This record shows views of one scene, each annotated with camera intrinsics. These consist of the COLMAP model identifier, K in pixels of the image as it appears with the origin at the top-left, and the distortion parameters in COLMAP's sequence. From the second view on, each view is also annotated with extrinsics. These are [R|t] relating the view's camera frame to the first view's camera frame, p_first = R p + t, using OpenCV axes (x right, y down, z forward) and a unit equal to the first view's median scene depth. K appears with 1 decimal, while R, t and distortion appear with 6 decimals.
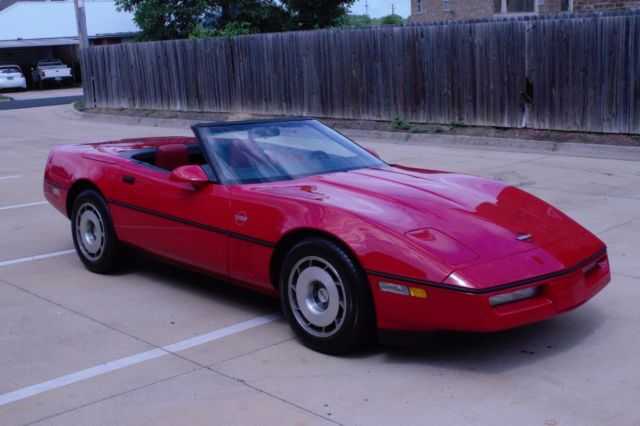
lens RADIAL K [[825.5, 0, 320.0], [0, 825.5, 213.0], [0, 0, 1]] dist [-0.098552, 0.240467]
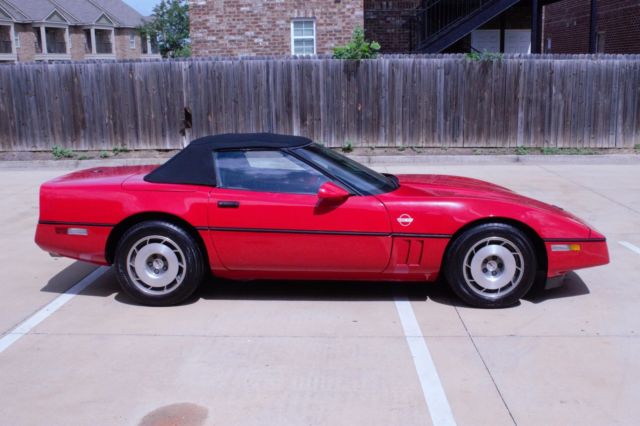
lens RADIAL K [[711.1, 0, 238.9], [0, 711.1, 212.3], [0, 0, 1]] dist [-0.058398, 0.006791]
pose [[0.733073, -0.110363, 0.671137, -0.403999], [0.125526, 0.991750, 0.025975, -0.026050], [-0.668467, 0.065203, 0.740878, 0.161545]]
